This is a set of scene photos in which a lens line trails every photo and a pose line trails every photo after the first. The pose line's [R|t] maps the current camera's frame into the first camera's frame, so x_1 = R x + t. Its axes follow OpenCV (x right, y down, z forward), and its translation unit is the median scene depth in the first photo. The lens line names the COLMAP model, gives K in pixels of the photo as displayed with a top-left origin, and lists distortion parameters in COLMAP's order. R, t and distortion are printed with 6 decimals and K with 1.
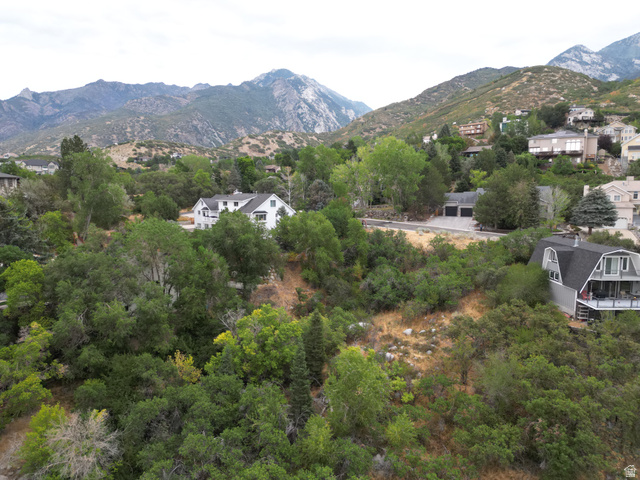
lens RADIAL K [[448.3, 0, 322.7], [0, 448.3, 238.7], [0, 0, 1]] dist [0.077111, -0.072833]
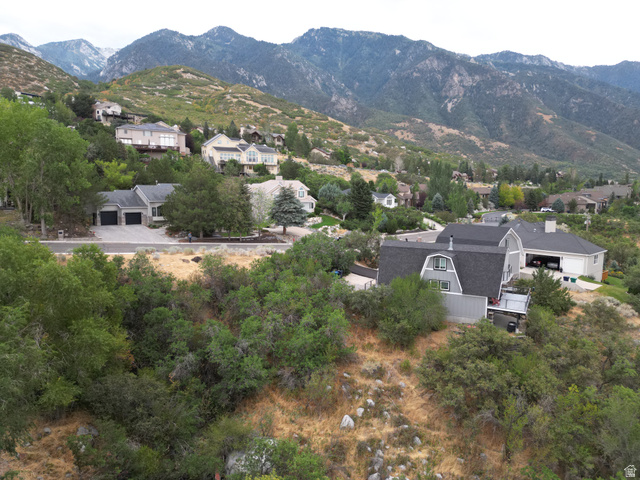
lens RADIAL K [[448.3, 0, 322.7], [0, 448.3, 238.7], [0, 0, 1]] dist [0.077111, -0.072833]
pose [[0.476100, -0.096839, 0.874043, -0.203590], [0.093290, 0.993872, 0.059300, -0.046361], [-0.874429, 0.053307, 0.482216, 0.436843]]
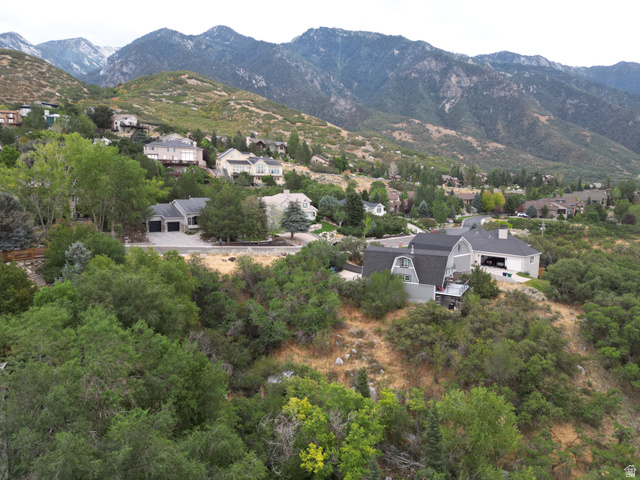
lens RADIAL K [[448.3, 0, 322.7], [0, 448.3, 238.7], [0, 0, 1]] dist [0.077111, -0.072833]
pose [[0.473535, -0.098154, 0.875289, -0.397320], [0.090738, 0.993920, 0.062368, -0.072570], [-0.876089, 0.049889, 0.479562, 0.332859]]
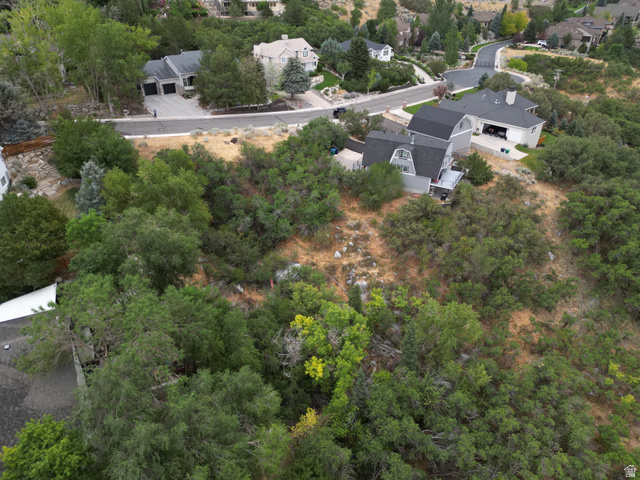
lens RADIAL K [[448.3, 0, 322.7], [0, 448.3, 238.7], [0, 0, 1]] dist [0.077111, -0.072833]
pose [[0.478288, -0.439439, 0.760352, -0.395807], [0.087758, 0.885386, 0.456498, -0.203344], [-0.873807, -0.151611, 0.462033, 0.318502]]
